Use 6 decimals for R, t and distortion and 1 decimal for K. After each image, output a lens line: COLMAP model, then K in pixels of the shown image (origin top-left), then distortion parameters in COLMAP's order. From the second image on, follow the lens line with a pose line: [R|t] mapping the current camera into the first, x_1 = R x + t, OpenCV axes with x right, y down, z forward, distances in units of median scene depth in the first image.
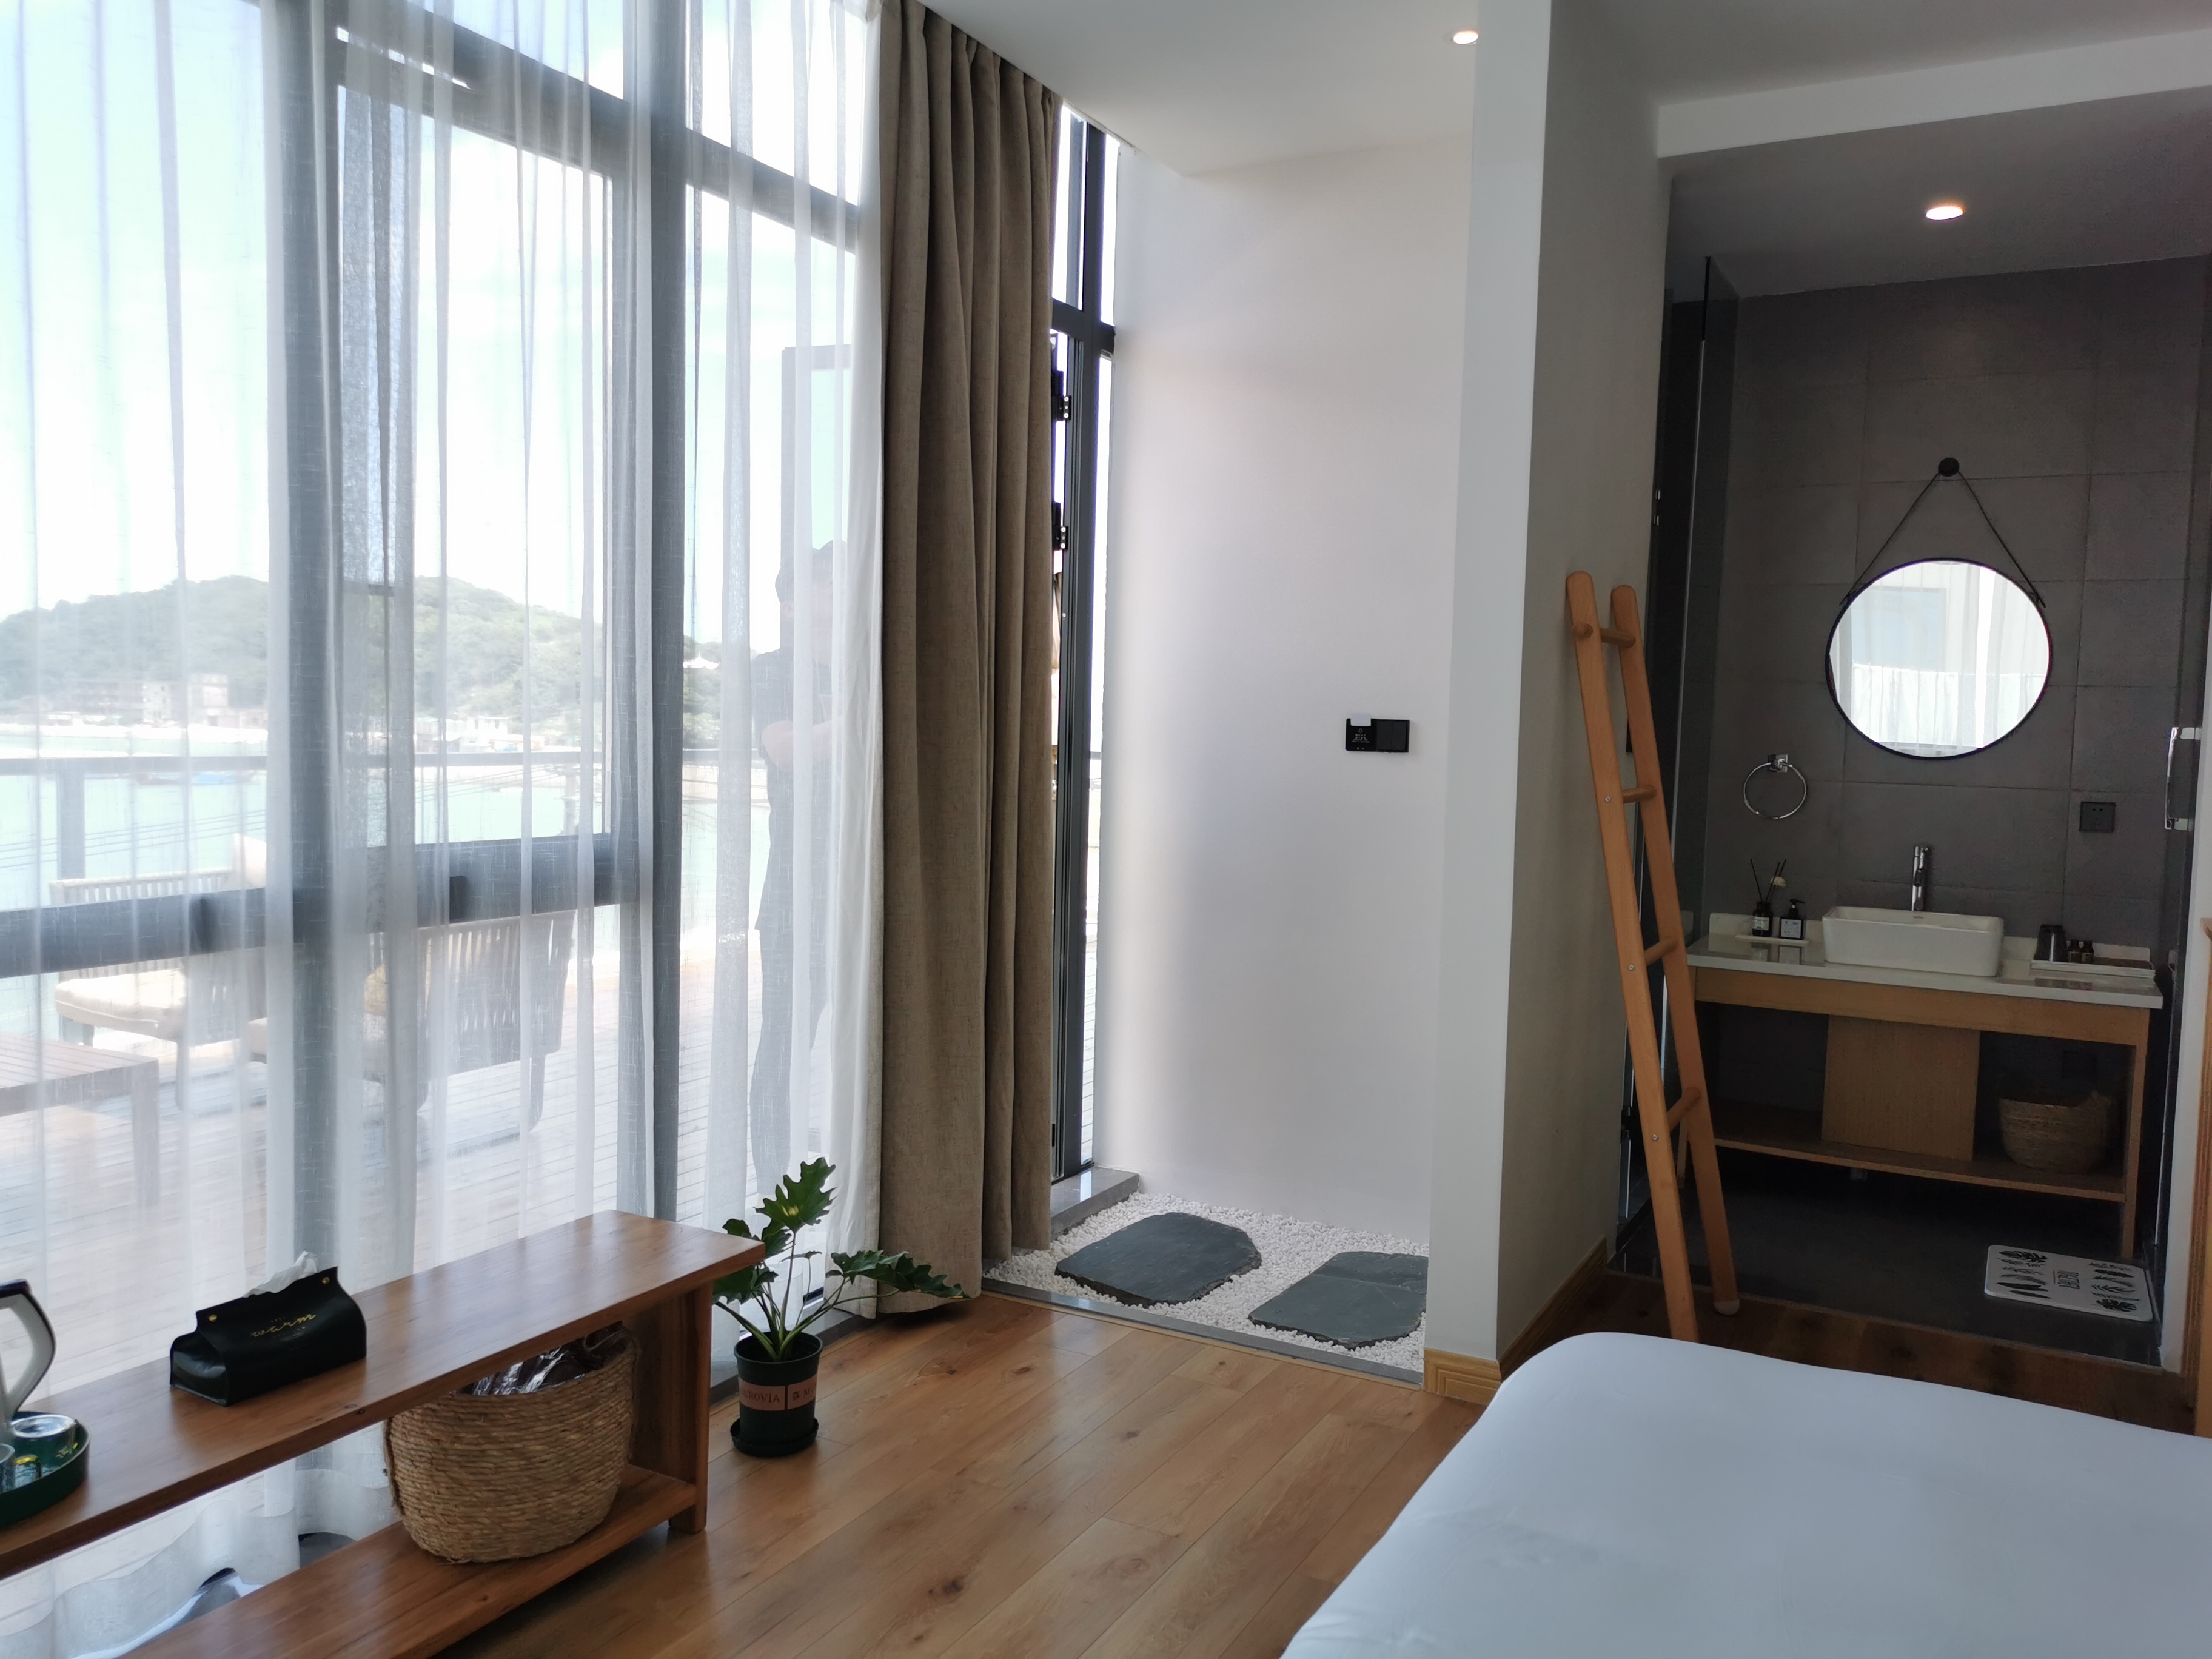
lens RADIAL K [[1720.1, 0, 1106.0], [0, 1720.1, 829.5], [0, 0, 1]] dist [0.049509, -0.006665]
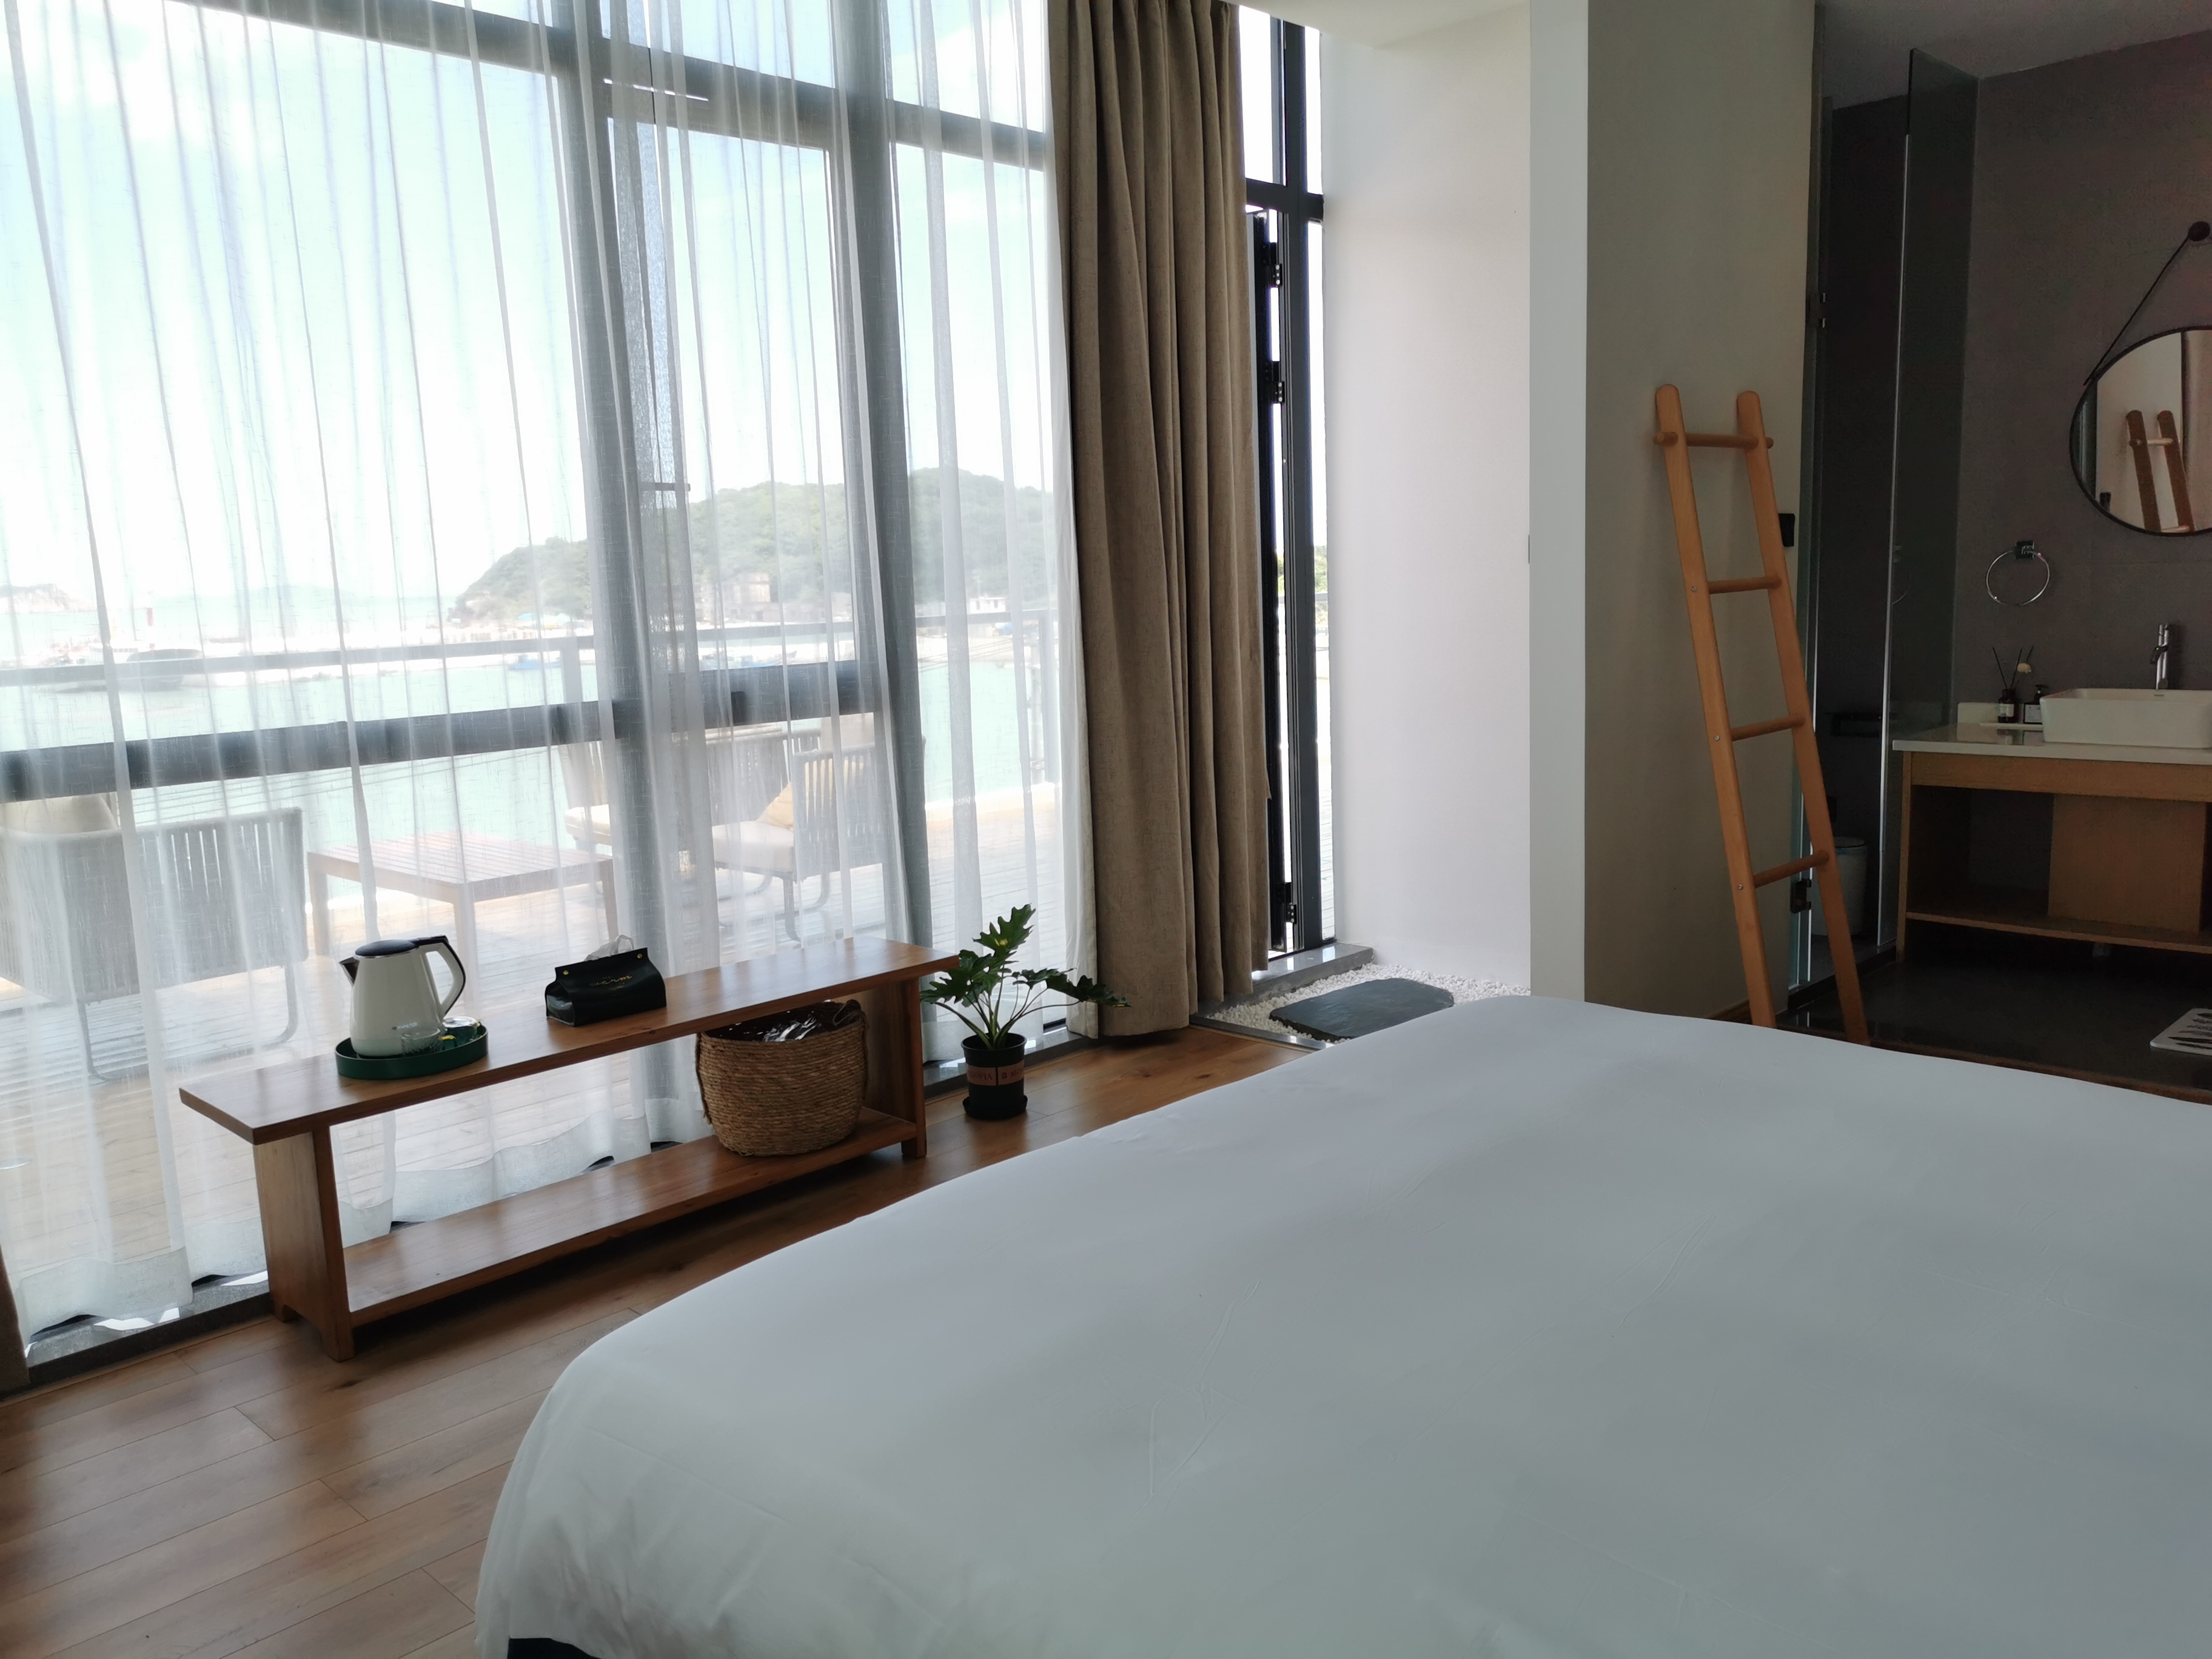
lens RADIAL K [[1702.7, 0, 1106.0], [0, 1702.7, 829.5], [0, 0, 1]] dist [0.113142, -0.111259]
pose [[0.963494, -0.020553, -0.266939, 0.230592], [0.042700, 0.996083, 0.077430, 0.036680], [0.264302, -0.086002, 0.960598, -0.207861]]
